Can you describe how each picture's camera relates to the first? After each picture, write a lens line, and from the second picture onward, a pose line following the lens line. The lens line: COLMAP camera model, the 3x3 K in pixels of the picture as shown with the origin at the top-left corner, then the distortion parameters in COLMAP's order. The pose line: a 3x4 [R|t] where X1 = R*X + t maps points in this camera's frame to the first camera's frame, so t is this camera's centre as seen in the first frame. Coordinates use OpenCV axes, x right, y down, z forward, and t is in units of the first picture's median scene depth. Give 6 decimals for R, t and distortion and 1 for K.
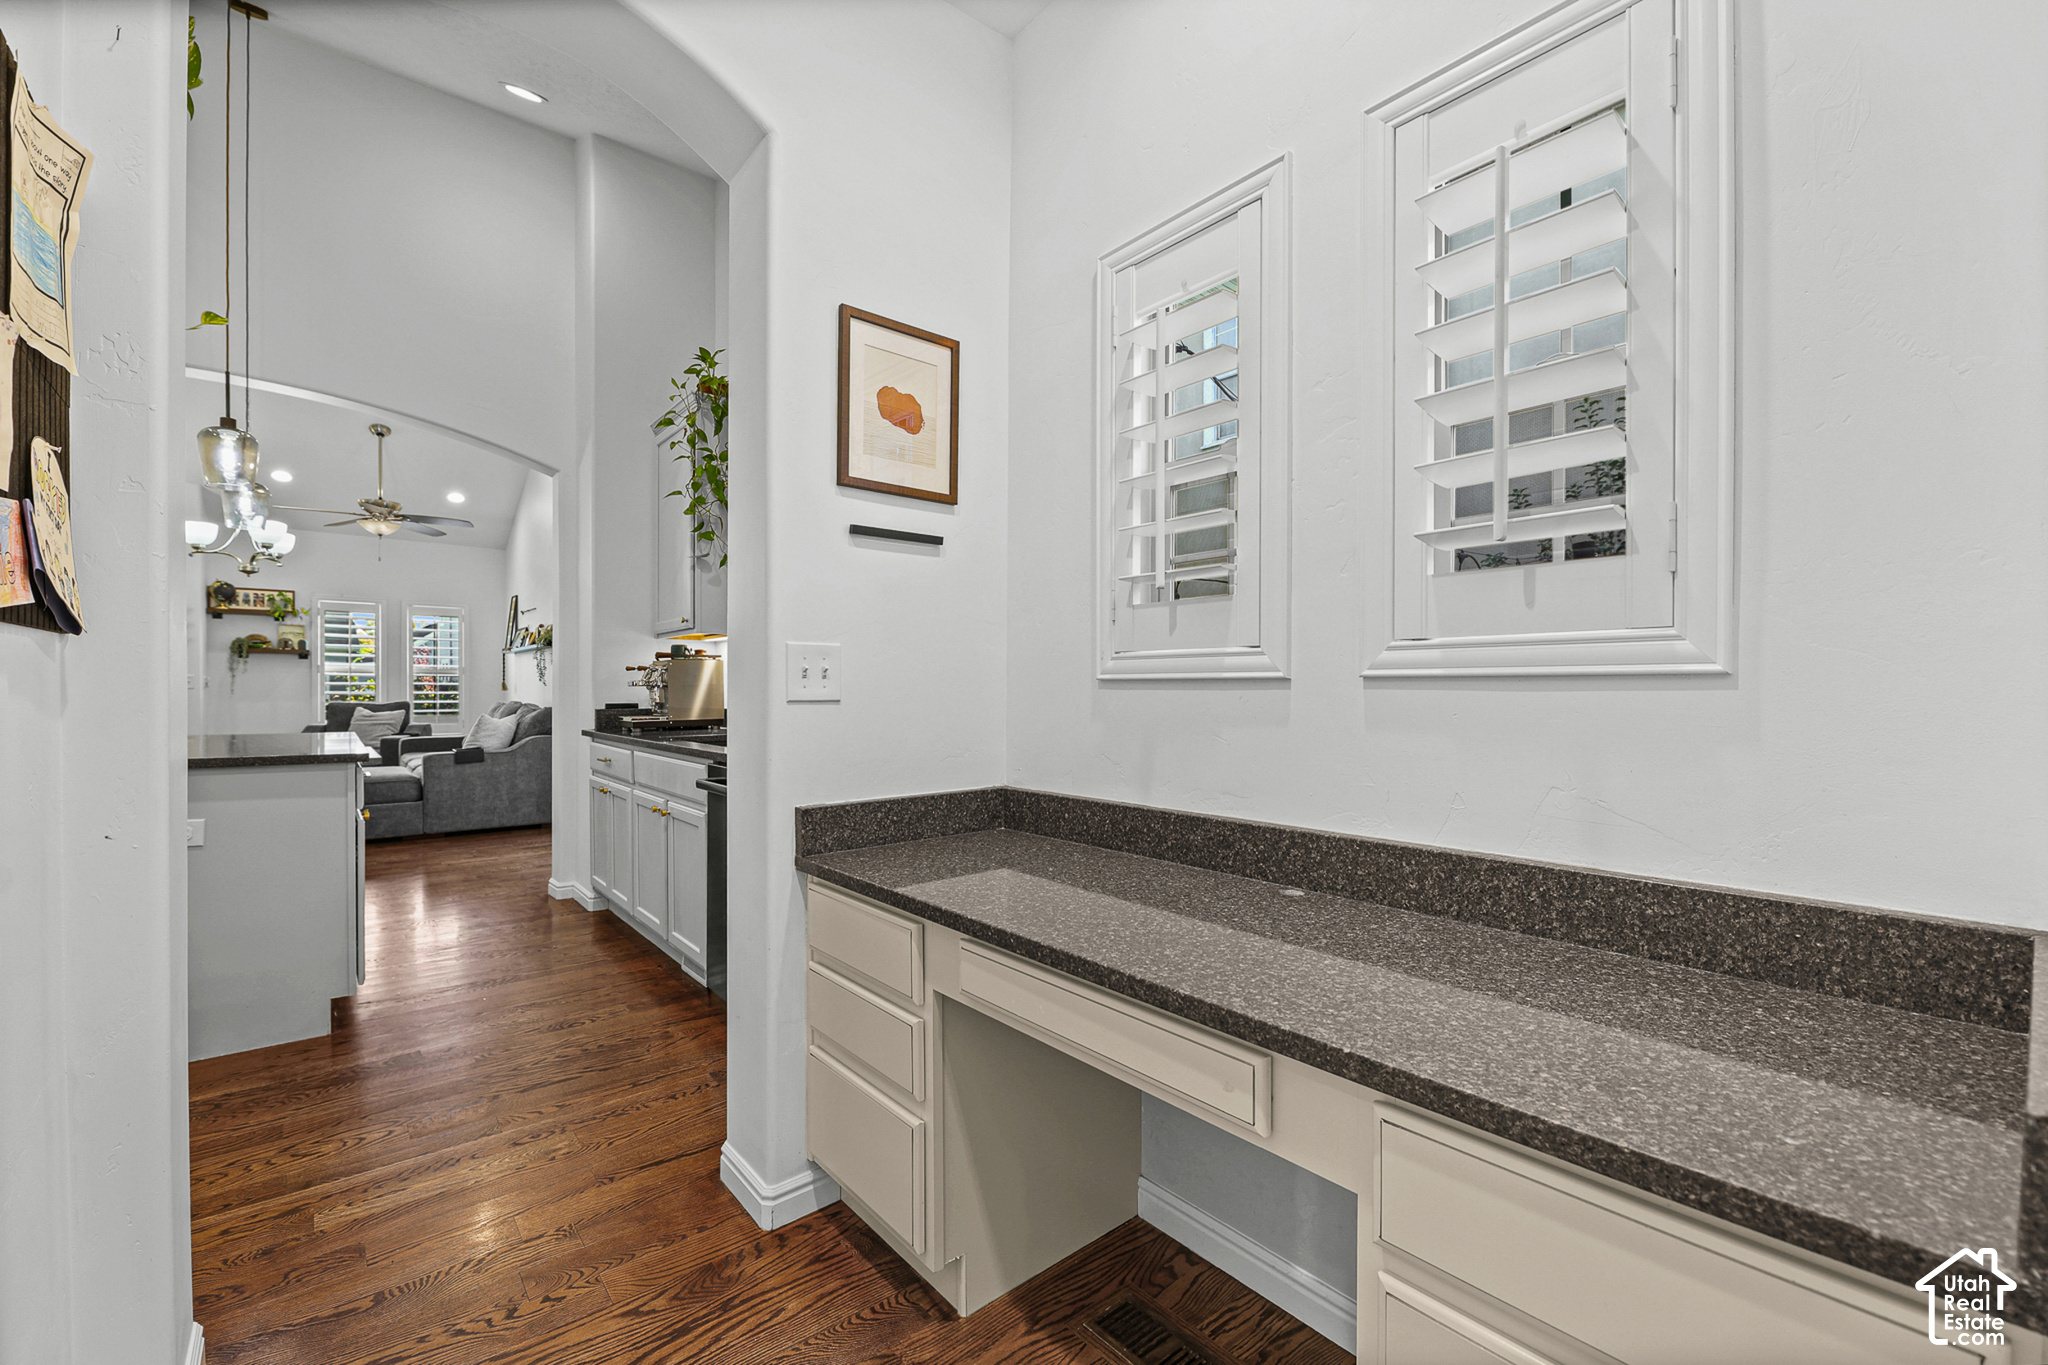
lens RADIAL K [[825.3, 0, 1016.9], [0, 825.3, 689.4], [0, 0, 1]] dist [-0.001000, -0.000870]
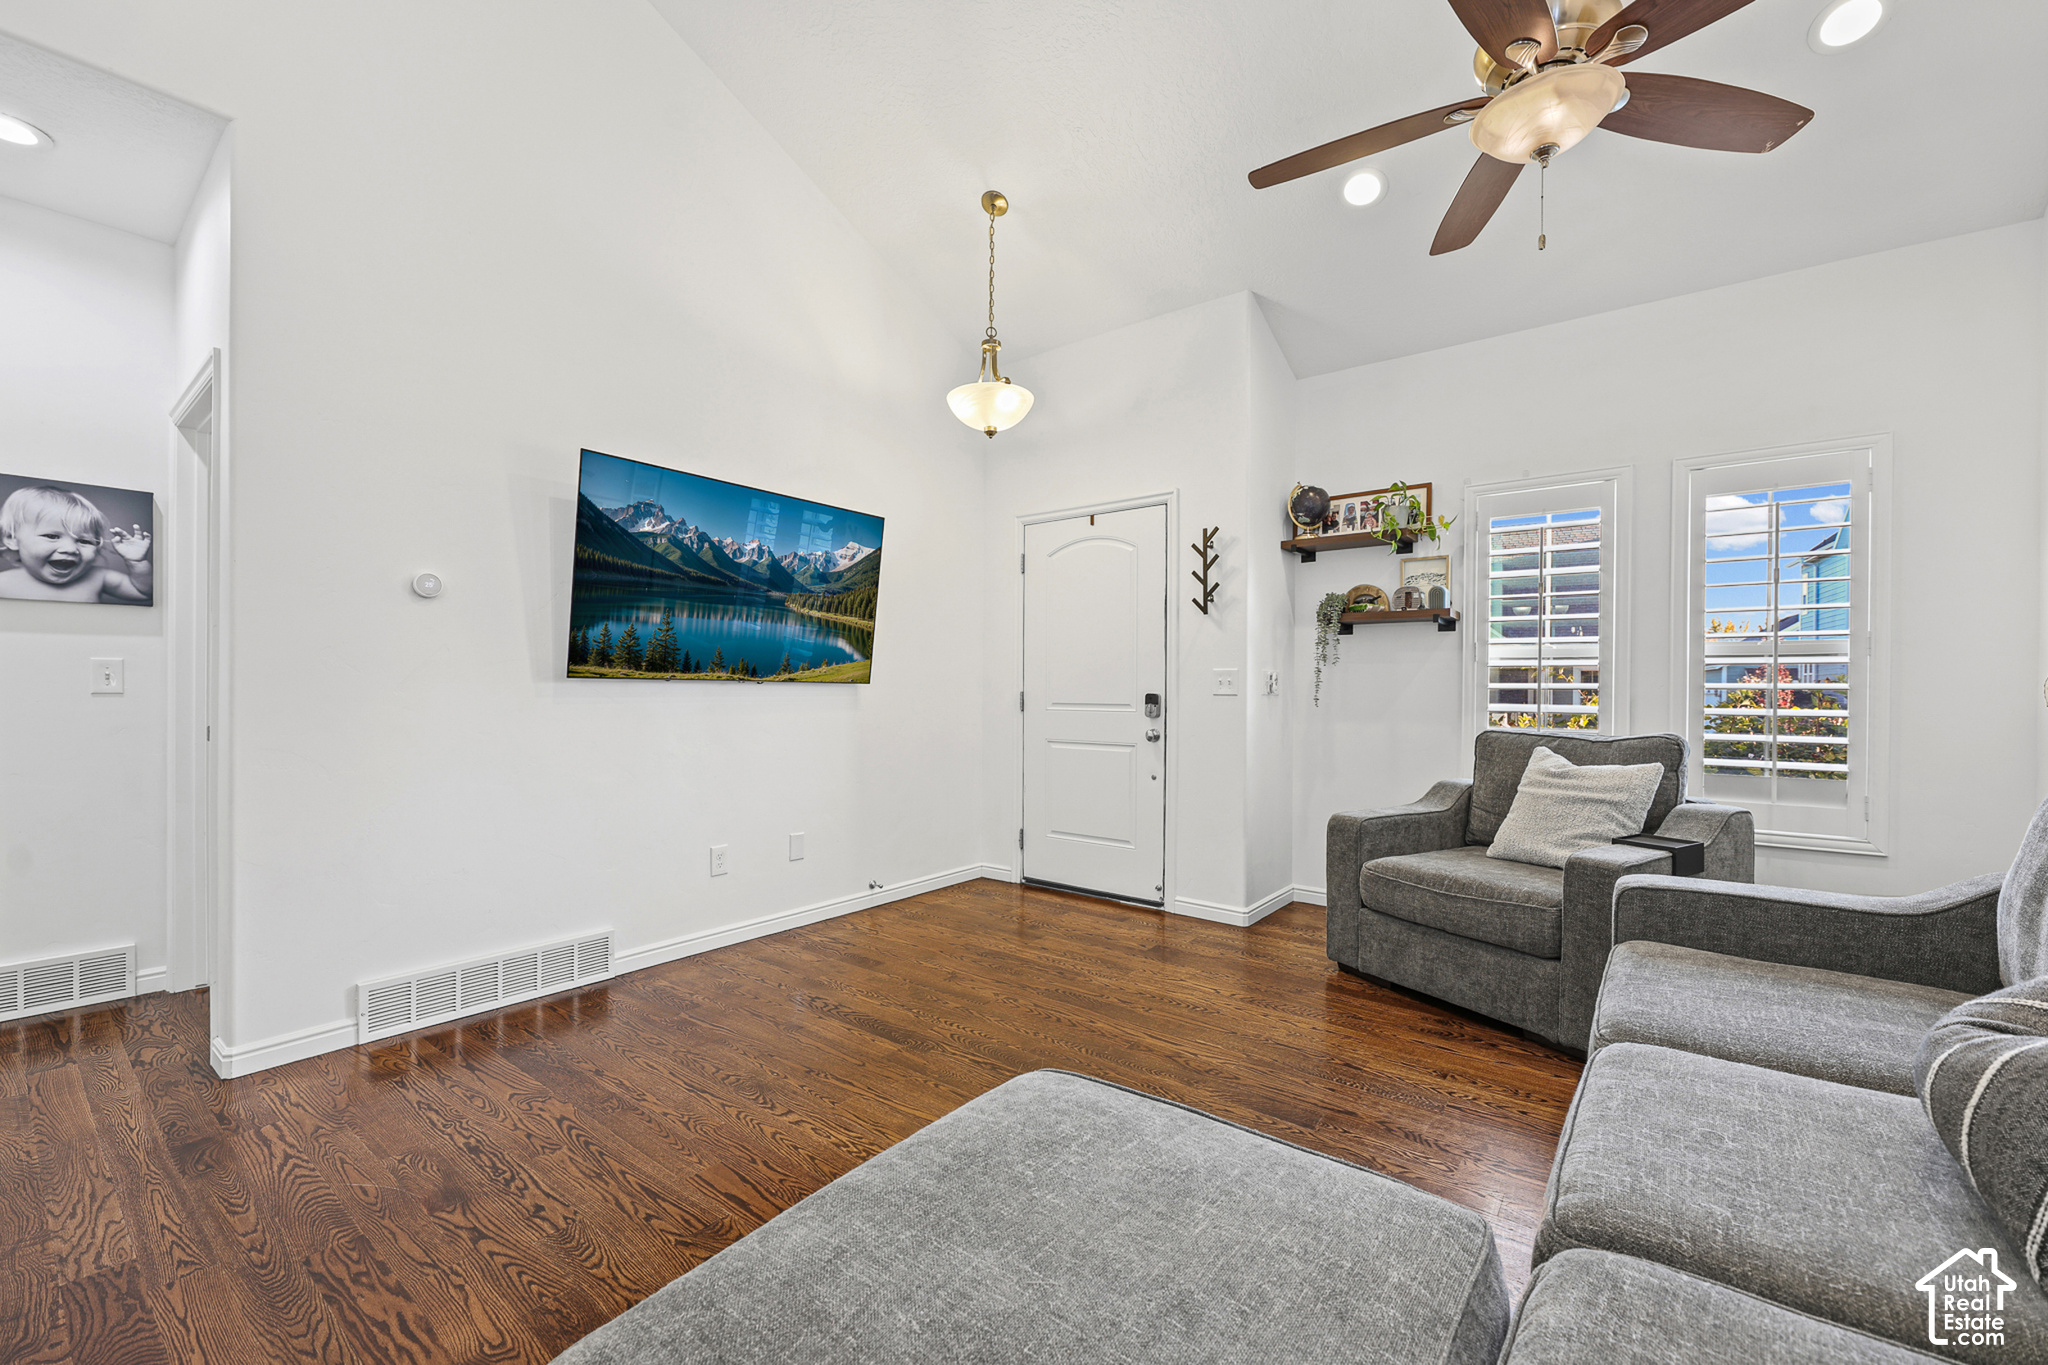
lens RADIAL K [[825.3, 0, 1011.5], [0, 825.3, 690.8], [0, 0, 1]] dist [-0.001000, -0.000870]
pose [[0.196177, 0.002813, -0.980564, -0.485591], [-0.009296, 0.999956, 0.001009, -0.002527], [0.980524, 0.008918, 0.196195, 0.702296]]
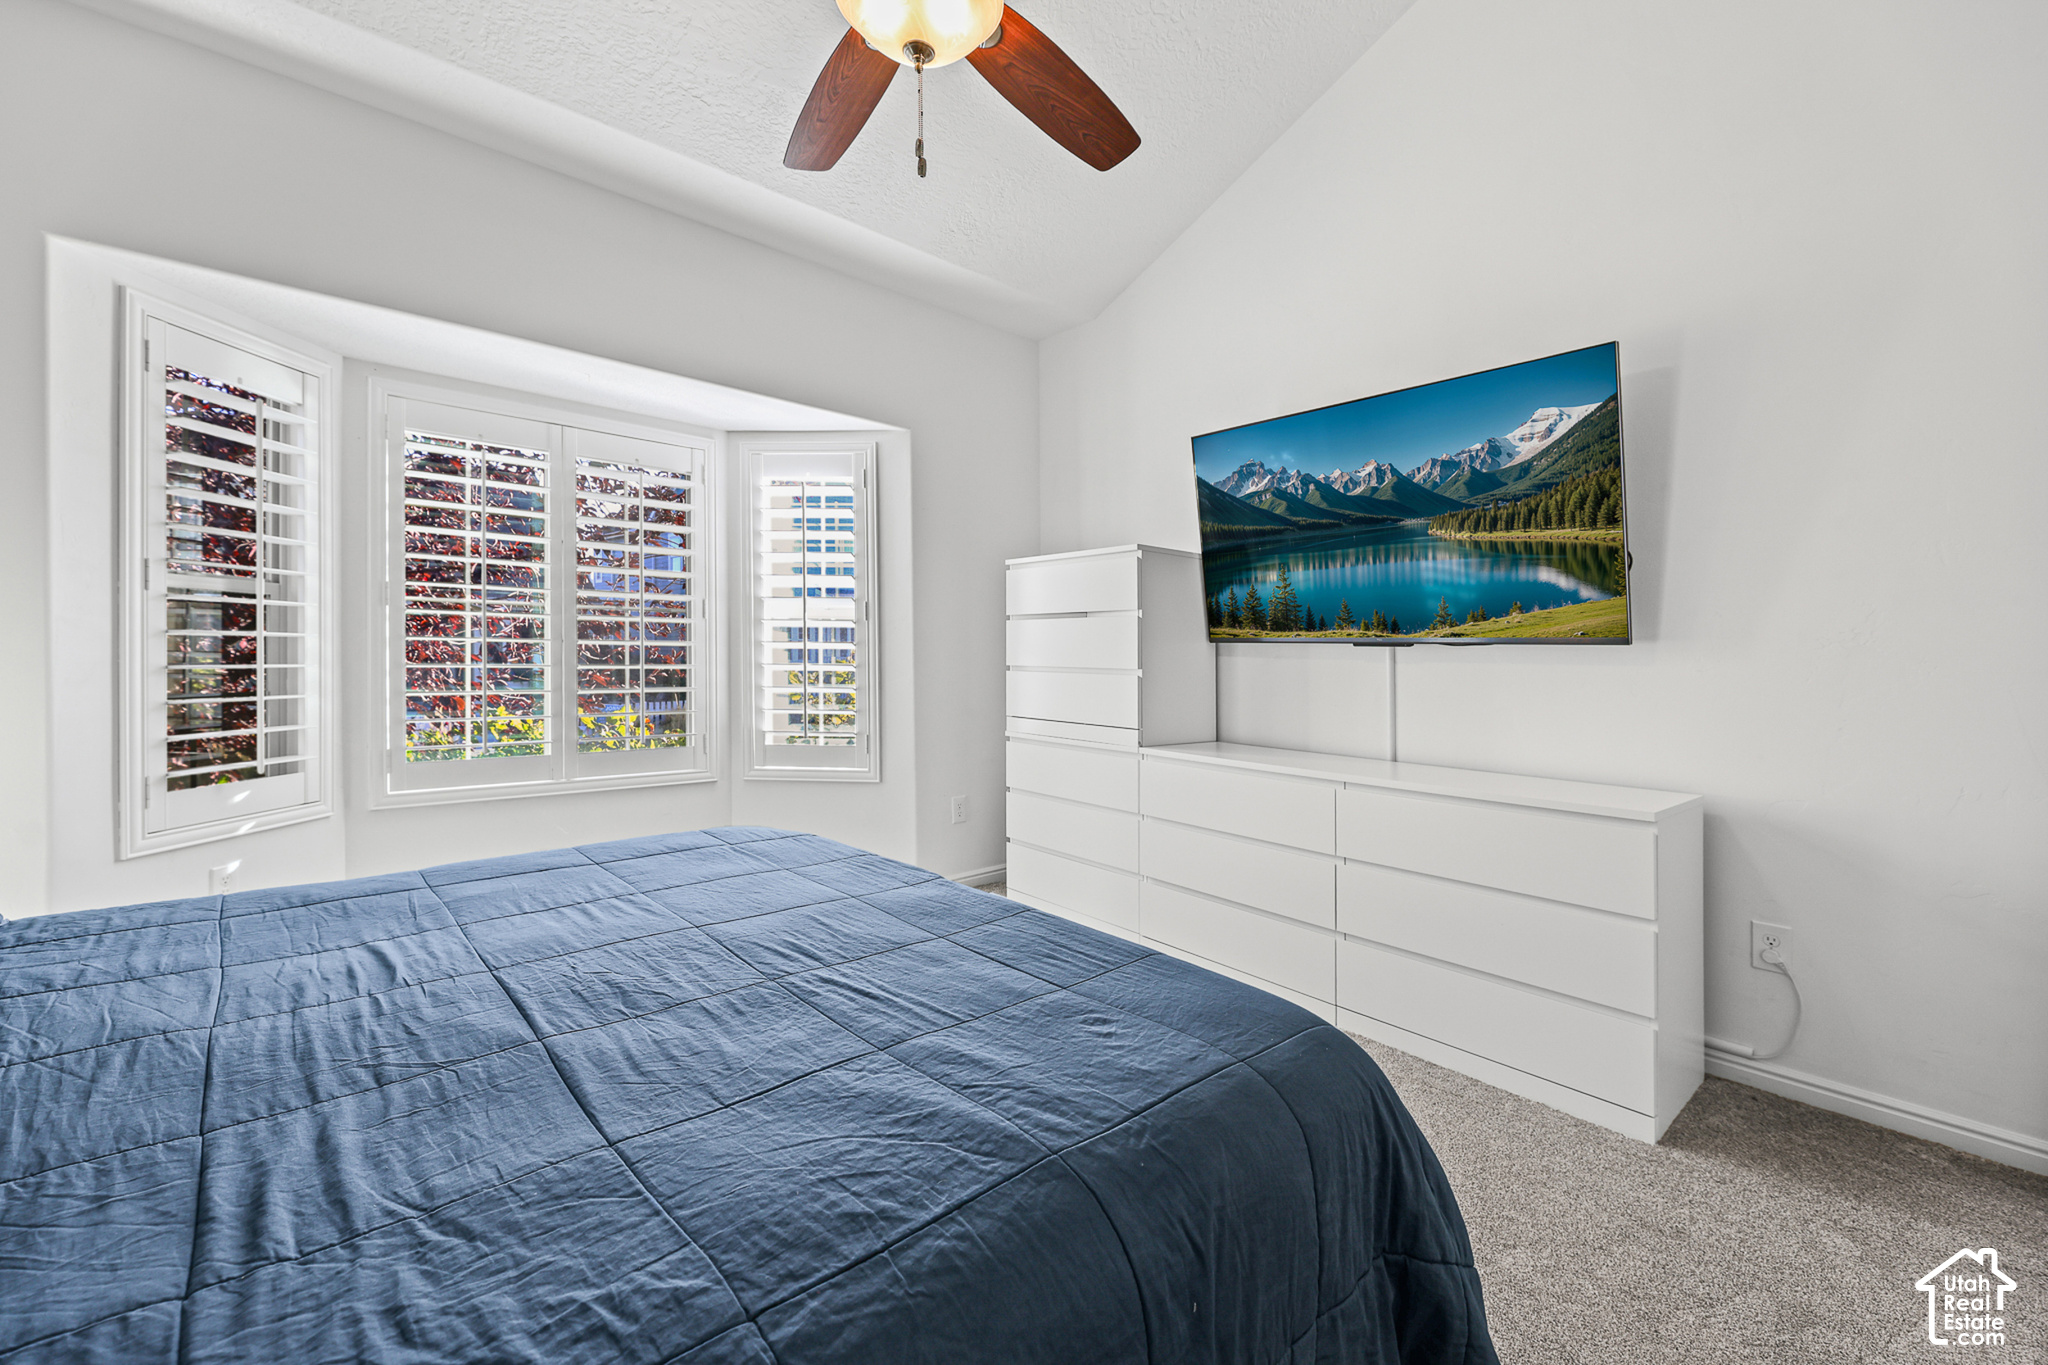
lens RADIAL K [[859.6, 0, 1029.2], [0, 859.6, 660.4], [0, 0, 1]] dist [0.010195, -0.000359]
pose [[-0.999930, -0.011813, -0.000749, -0.788419], [-0.011819, 0.999884, 0.009583, 0.001456], [0.000635, 0.009592, -0.999954, 1.010235]]
